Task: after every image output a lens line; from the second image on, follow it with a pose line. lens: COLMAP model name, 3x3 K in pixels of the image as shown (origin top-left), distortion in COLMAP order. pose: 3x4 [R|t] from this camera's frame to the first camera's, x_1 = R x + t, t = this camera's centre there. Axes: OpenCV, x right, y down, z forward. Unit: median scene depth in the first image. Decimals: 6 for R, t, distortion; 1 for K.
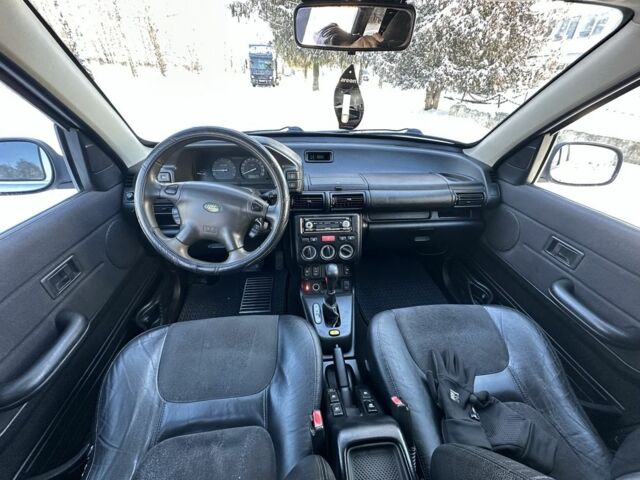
lens RADIAL K [[253.5, 0, 320.0], [0, 253.5, 240.0], [0, 0, 1]] dist [-0.010064, 0.000073]
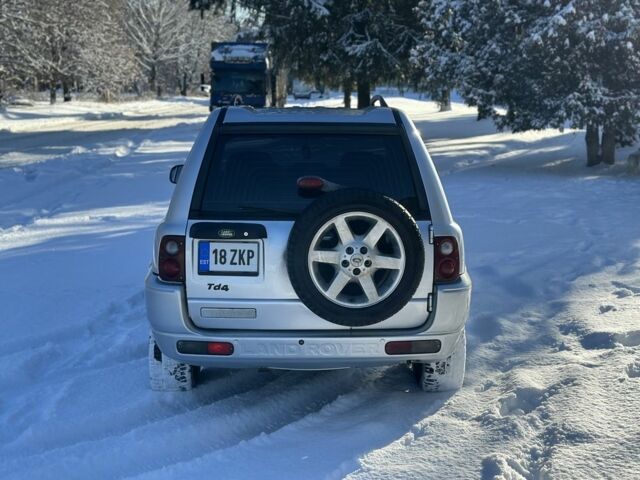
lens RADIAL K [[884.7, 0, 320.0], [0, 884.7, 240.0], [0, 0, 1]] dist [0.071589, 0.020111]
pose [[0.995641, -0.015933, -0.091900, 0.098273], [-0.022299, 0.916063, -0.400413, 0.377726], [0.090567, 0.400717, 0.911715, -0.664252]]
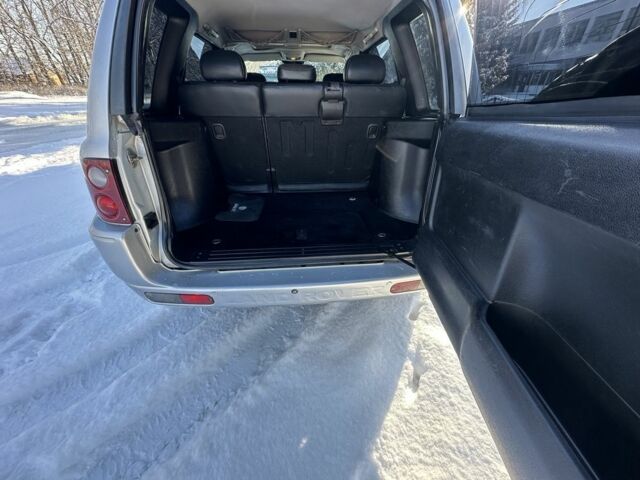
lens RADIAL K [[253.5, 0, 320.0], [0, 253.5, 240.0], [0, 0, 1]] dist [-0.010064, 0.000073]
pose [[0.999437, -0.014381, -0.030303, 0.051340], [0.013070, 0.998988, -0.043040, 0.191004], [0.030891, 0.042619, 0.998614, -0.259154]]
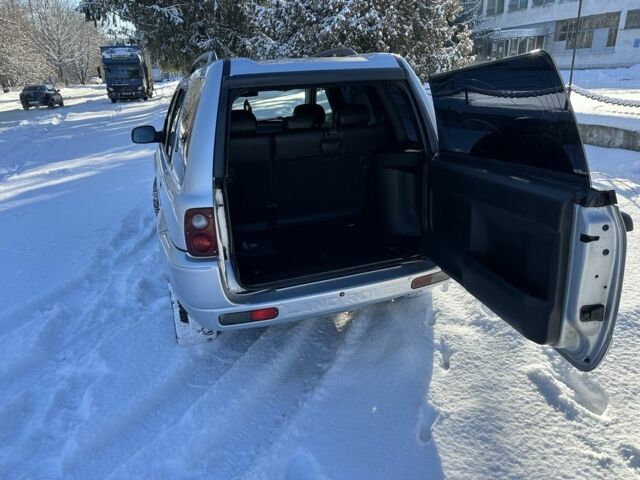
lens RADIAL K [[449.3, 0, 320.0], [0, 449.3, 240.0], [0, 0, 1]] dist [0.038204, -0.053731]
pose [[0.971644, -0.150895, 0.182042, -0.028961], [0.187005, 0.961555, -0.201100, 0.234540], [-0.144698, 0.229440, 0.962507, -0.416841]]
